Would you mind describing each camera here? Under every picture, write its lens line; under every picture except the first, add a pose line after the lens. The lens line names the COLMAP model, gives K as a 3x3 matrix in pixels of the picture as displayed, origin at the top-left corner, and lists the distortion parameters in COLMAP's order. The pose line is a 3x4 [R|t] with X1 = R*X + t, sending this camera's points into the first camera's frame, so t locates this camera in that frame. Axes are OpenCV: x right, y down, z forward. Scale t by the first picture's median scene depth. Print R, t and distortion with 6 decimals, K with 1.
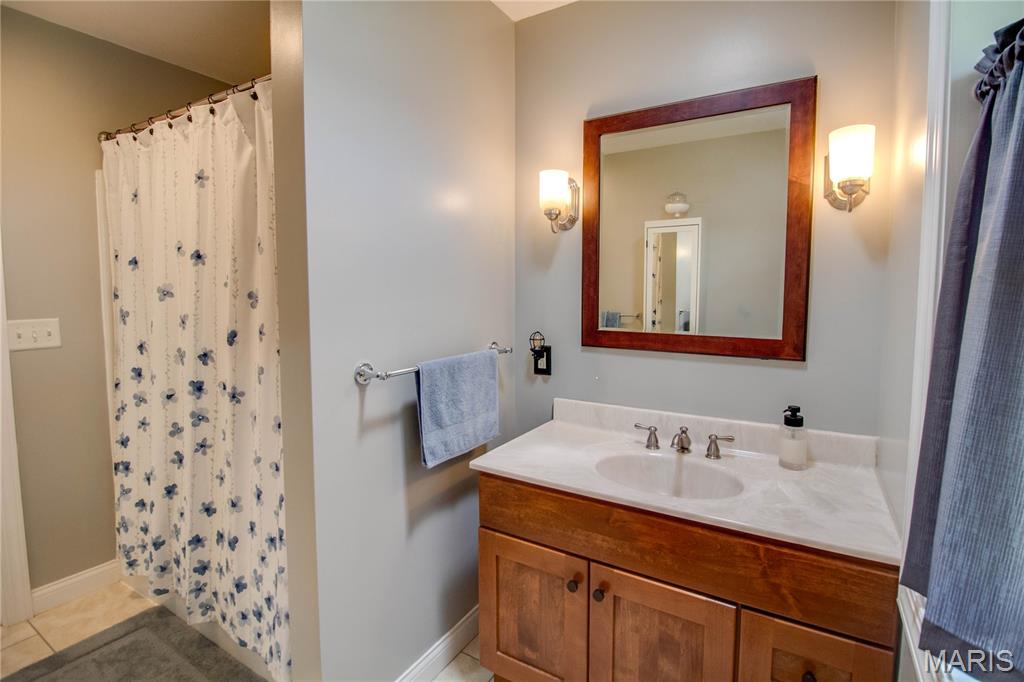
lens RADIAL K [[488.6, 0, 522.4], [0, 488.6, 326.1], [0, 0, 1]] dist [0.000108, -0.011852]
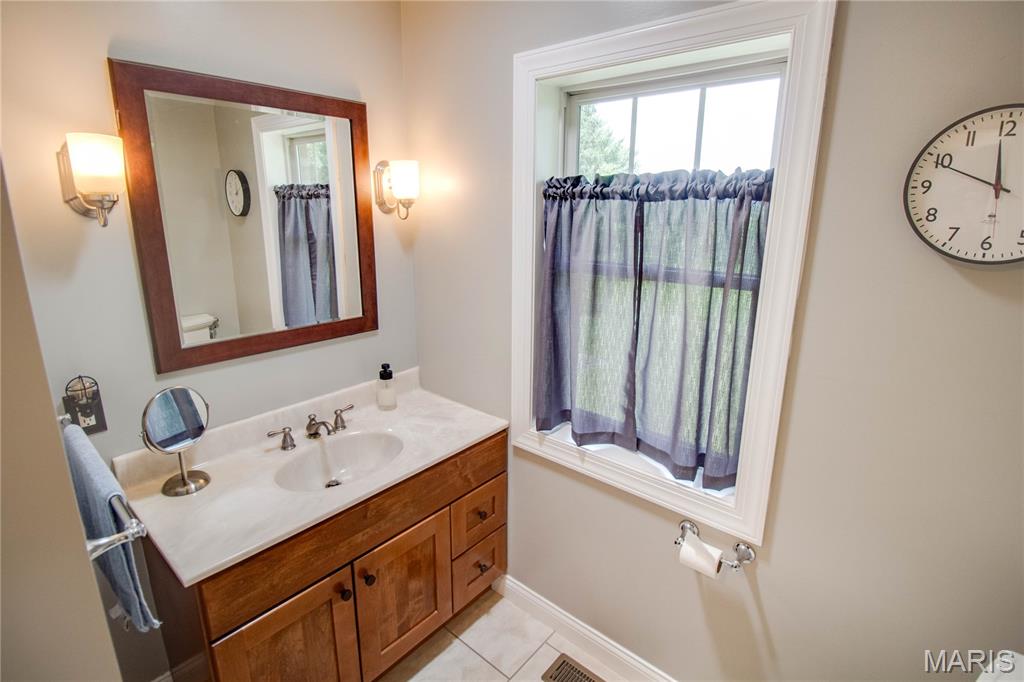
lens RADIAL K [[488.6, 0, 522.4], [0, 488.6, 326.1], [0, 0, 1]] dist [0.000108, -0.011852]
pose [[0.156990, -0.228199, 0.960874, -0.636736], [0.065008, 0.973216, 0.220509, -0.205248], [-0.985458, 0.027847, 0.167620, 0.401578]]
